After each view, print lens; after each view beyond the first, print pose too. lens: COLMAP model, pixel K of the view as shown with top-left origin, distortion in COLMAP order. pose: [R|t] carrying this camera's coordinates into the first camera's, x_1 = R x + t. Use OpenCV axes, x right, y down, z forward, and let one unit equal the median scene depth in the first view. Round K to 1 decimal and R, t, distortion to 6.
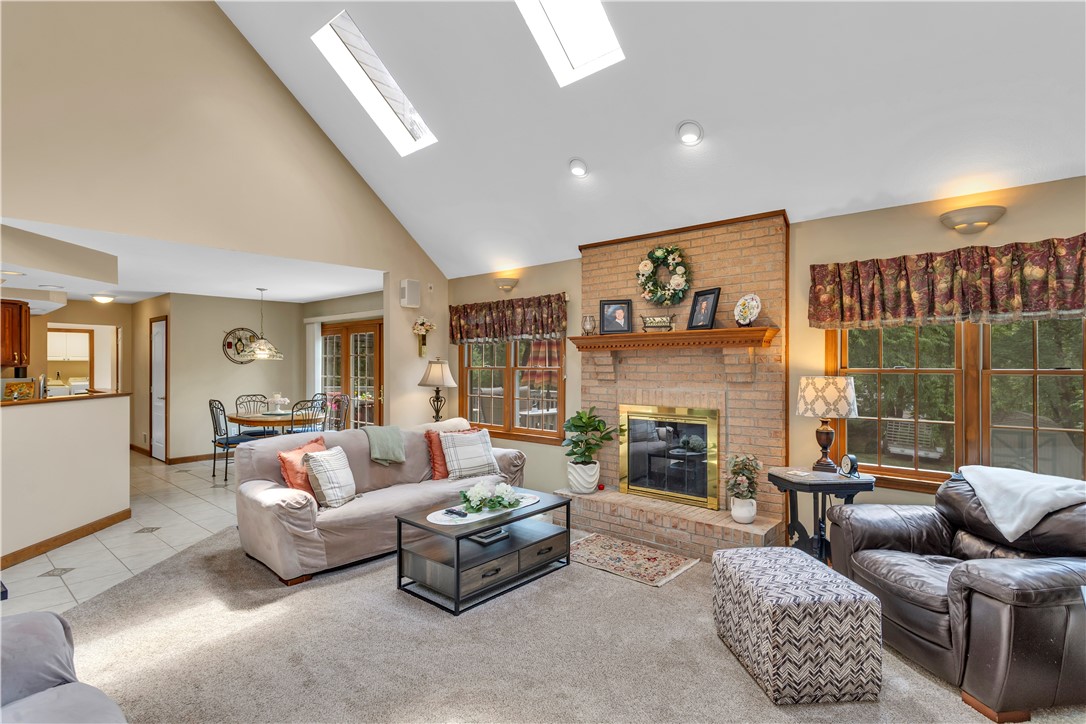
lens RADIAL K [[548.6, 0, 538.7], [0, 548.6, 359.6], [0, 0, 1]] dist [-0.004875, 0.003448]
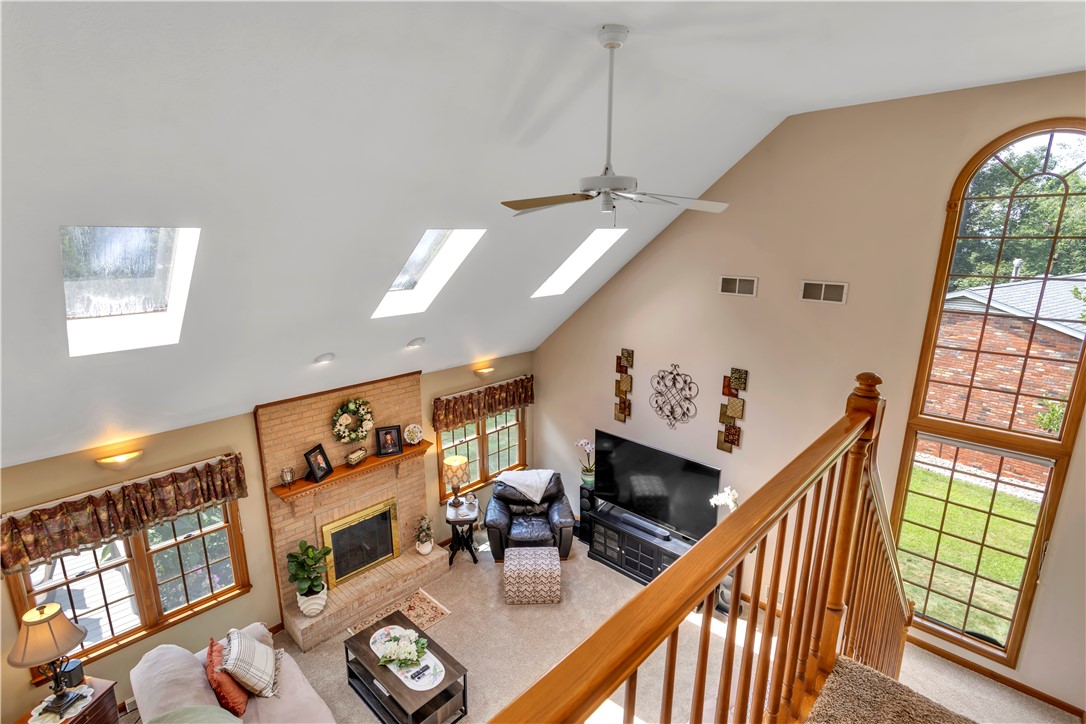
lens RADIAL K [[523.0, 0, 534.1], [0, 523.0, 362.5], [0, 0, 1]] dist [0.002990, 0.000442]
pose [[0.045167, -0.232144, 0.971632, -0.936362], [-0.005808, 0.972547, 0.232633, -0.586668], [-0.998963, -0.016150, 0.042579, 0.525898]]
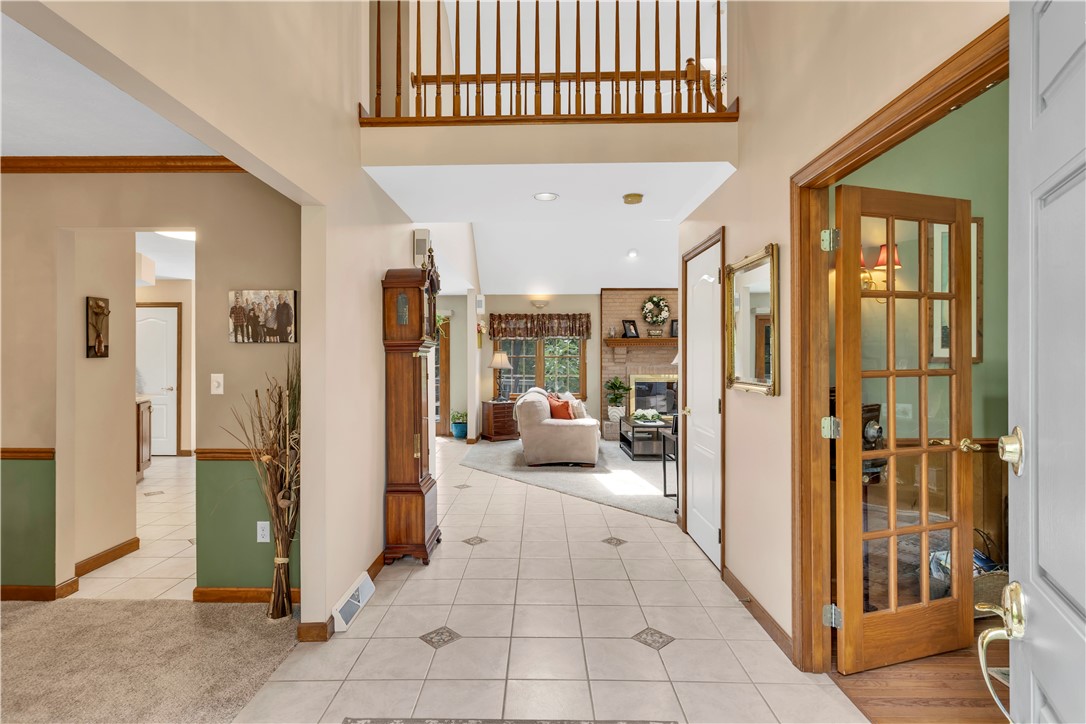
lens RADIAL K [[523.0, 0, 544.2], [0, 523.0, 364.8], [0, 0, 1]] dist [0.002990, 0.000442]
pose [[0.748667, 0.003872, 0.662935, -1.388975], [-0.004539, 0.999989, -0.000714, 0.053389], [-0.662931, -0.002474, 0.748677, -0.185913]]
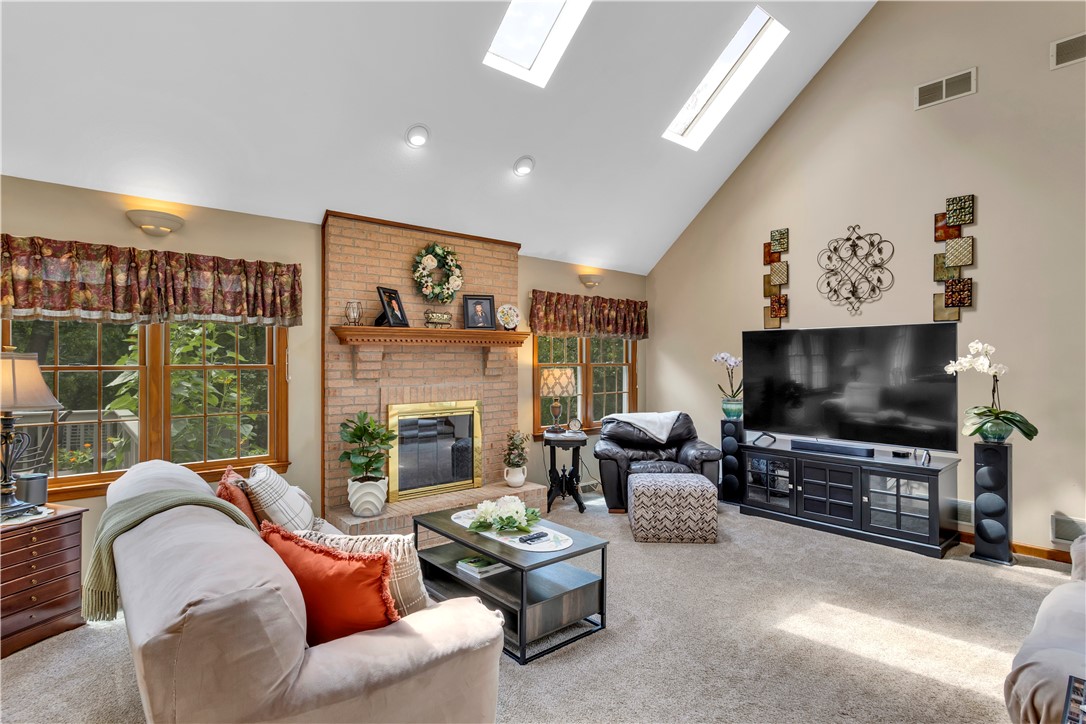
lens RADIAL K [[548.6, 0, 532.1], [0, 548.6, 358.1], [0, 0, 1]] dist [-0.004875, 0.003448]
pose [[0.151792, 0.004665, 0.988401, -0.759361], [-0.007870, 0.999963, -0.003511, 0.006300], [-0.988381, -0.007246, 0.151823, 0.679123]]
